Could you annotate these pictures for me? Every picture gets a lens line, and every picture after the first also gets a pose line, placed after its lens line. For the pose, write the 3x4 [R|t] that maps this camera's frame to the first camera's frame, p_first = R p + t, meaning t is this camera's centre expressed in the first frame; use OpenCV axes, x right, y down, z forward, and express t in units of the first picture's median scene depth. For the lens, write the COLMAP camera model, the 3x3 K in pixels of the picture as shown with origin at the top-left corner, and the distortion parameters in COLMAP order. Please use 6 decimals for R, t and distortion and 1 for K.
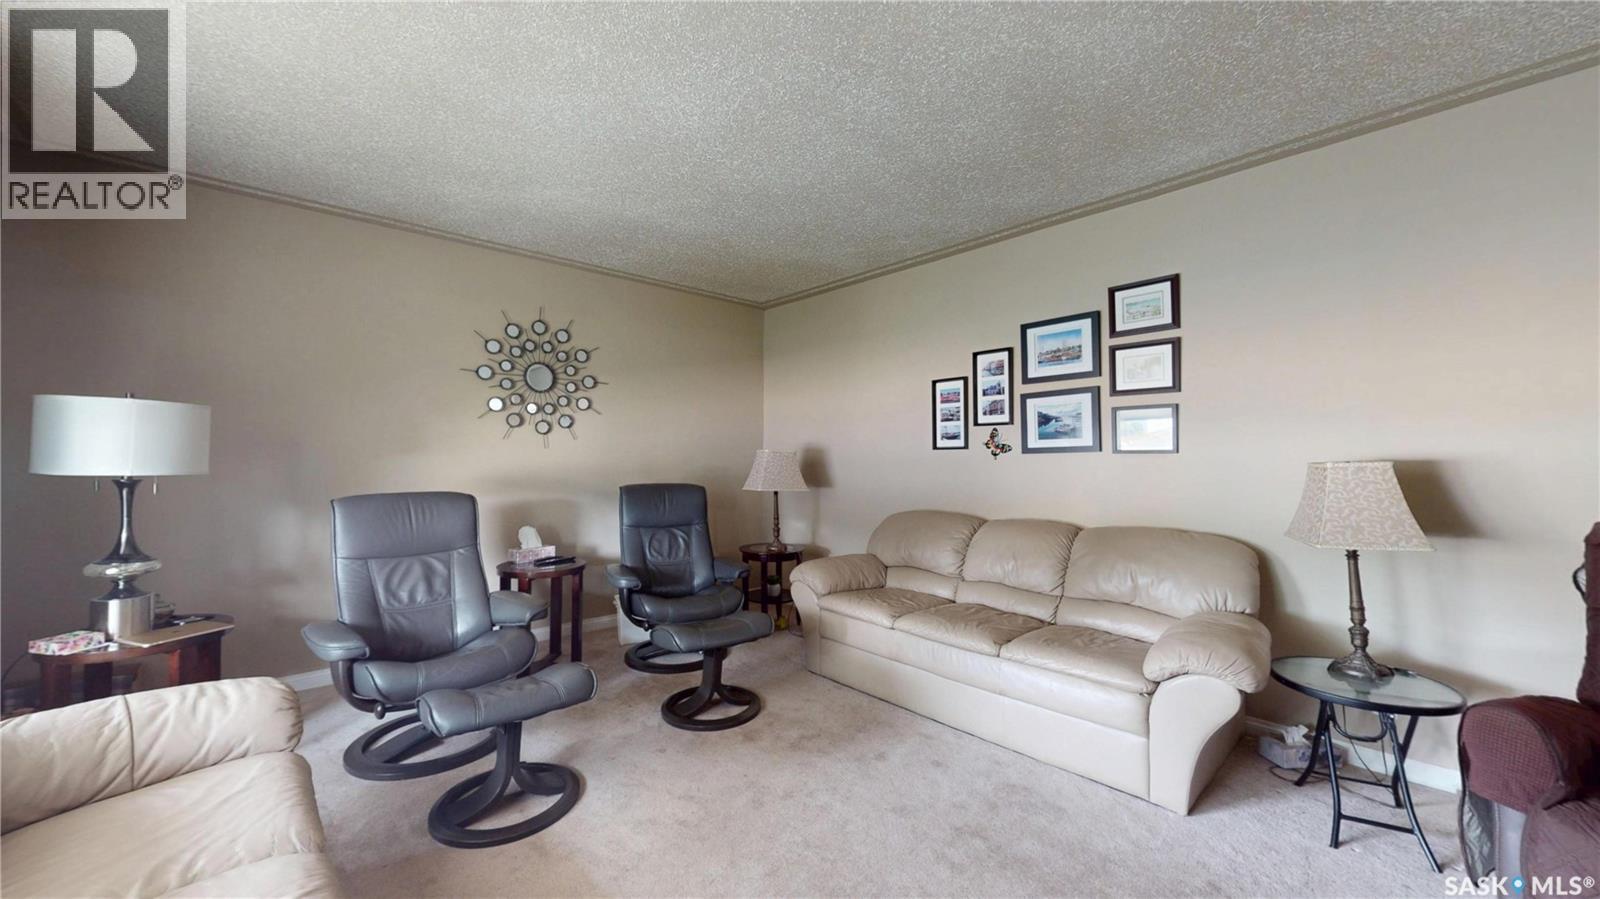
lens RADIAL K [[586.8, 0, 795.9], [0, 586.8, 450.2], [0, 0, 1]] dist [0.002042, -0.000314]
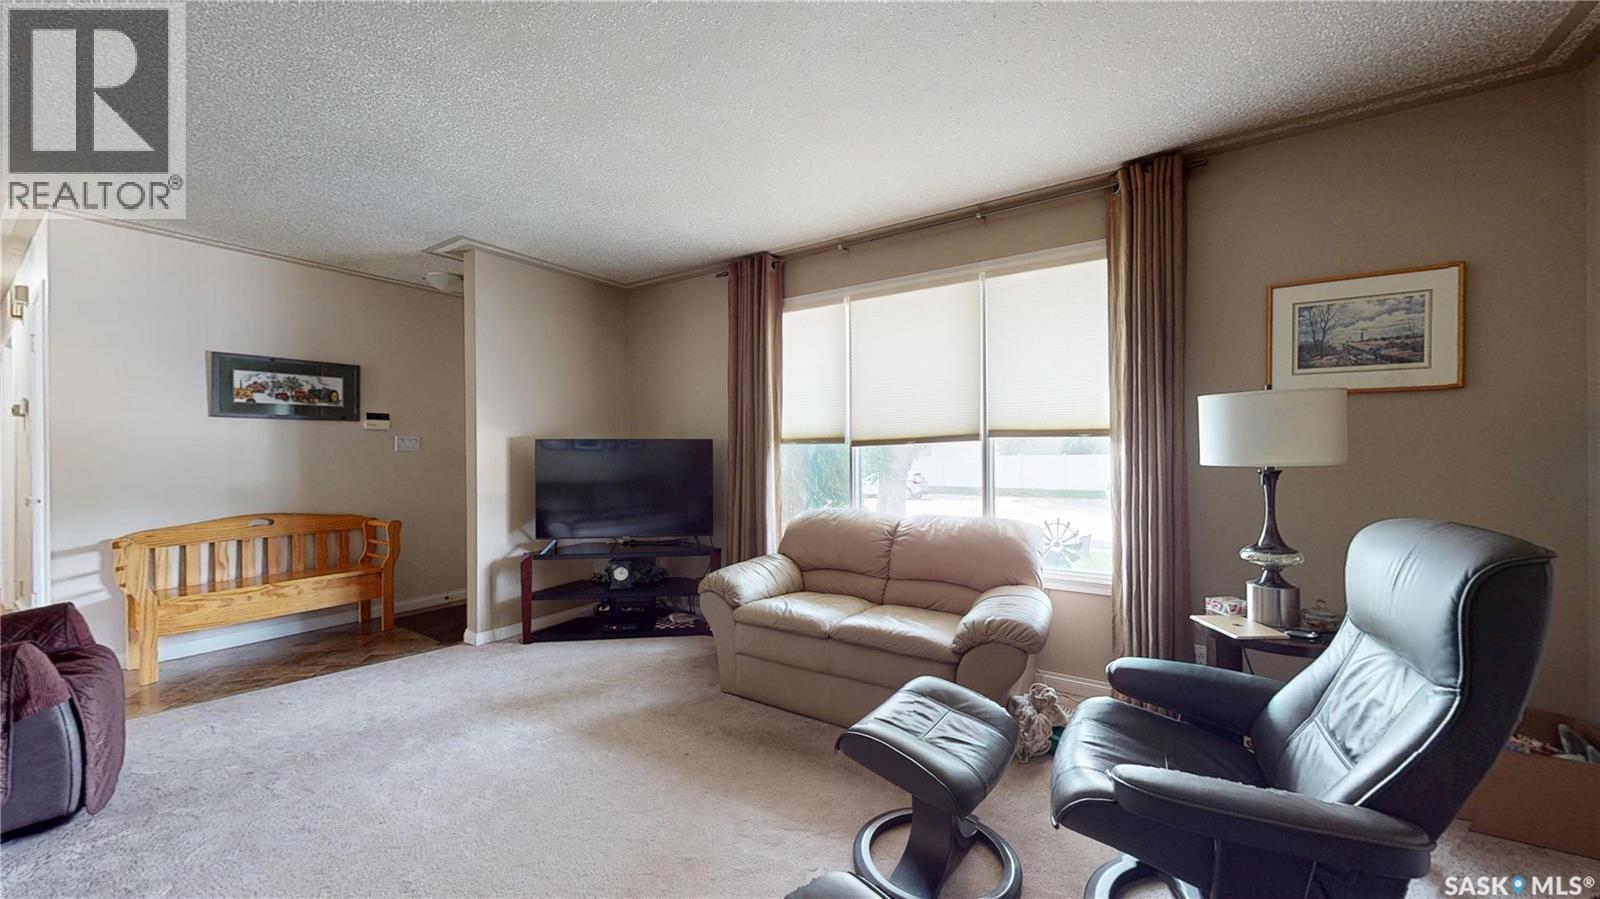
lens RADIAL K [[586.8, 0, 800.7], [0, 586.8, 446.8], [0, 0, 1]] dist [0.002042, -0.000314]
pose [[-0.967150, 0.005337, -0.254151, -0.058323], [0.010817, 0.999738, -0.020169, 0.012957], [0.253977, -0.022256, -0.966954, 1.076062]]
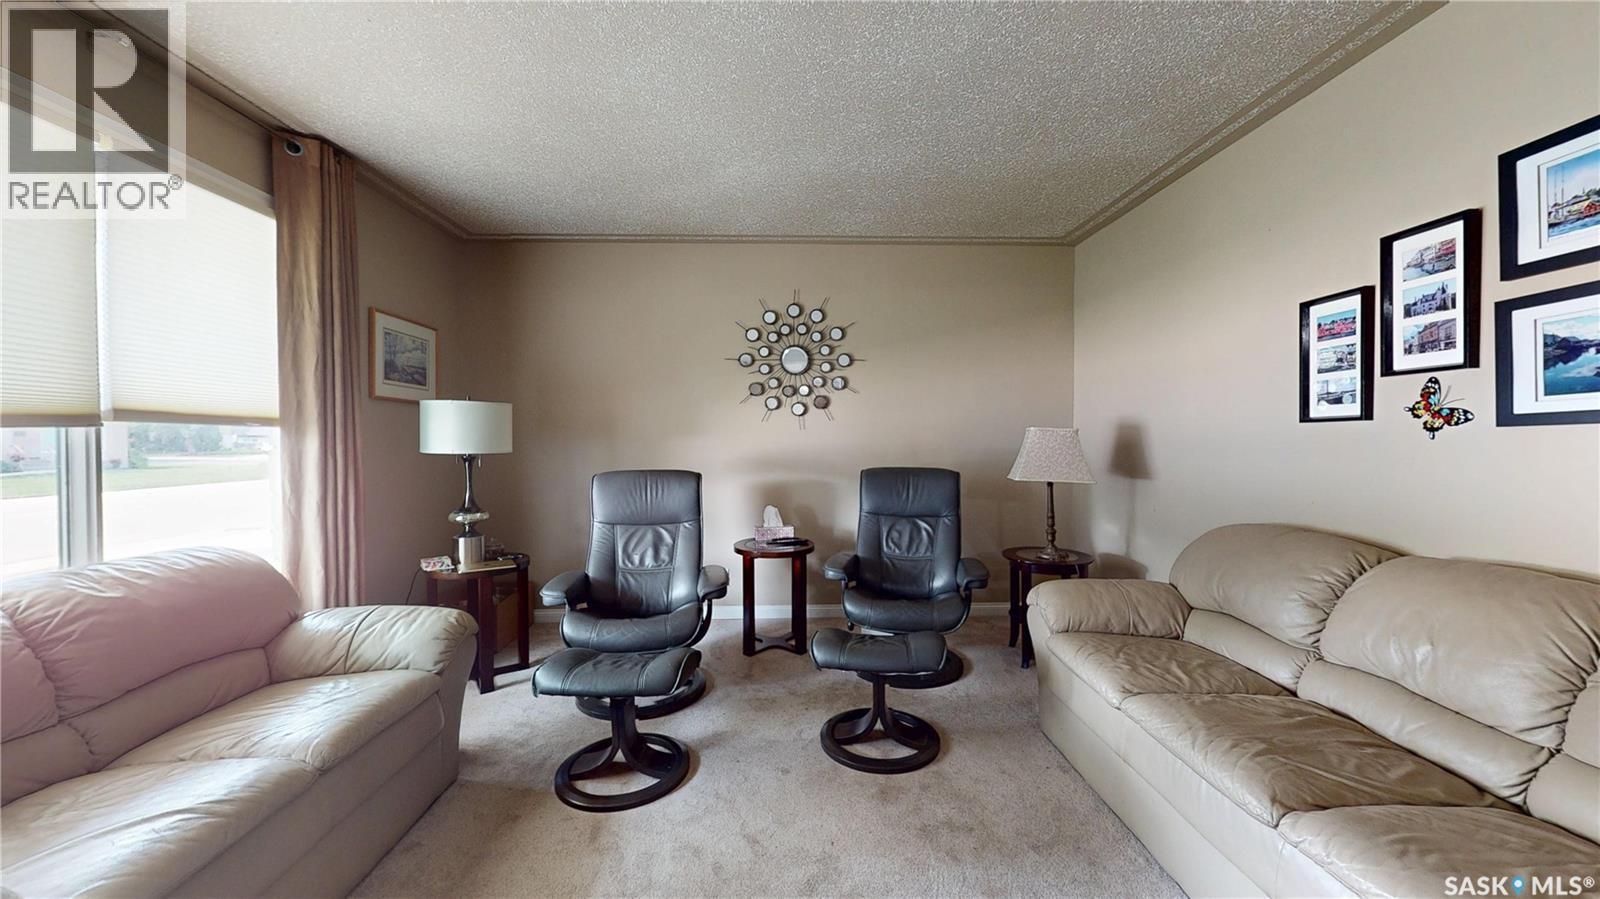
lens RADIAL K [[586.8, 0, 801.1], [0, 586.8, 448.7], [0, 0, 1]] dist [0.002042, -0.000314]
pose [[0.762108, 0.006166, -0.647420, 0.258492], [0.014307, 0.999550, 0.026361, 0.002949], [0.647292, -0.029353, 0.761677, 0.258877]]
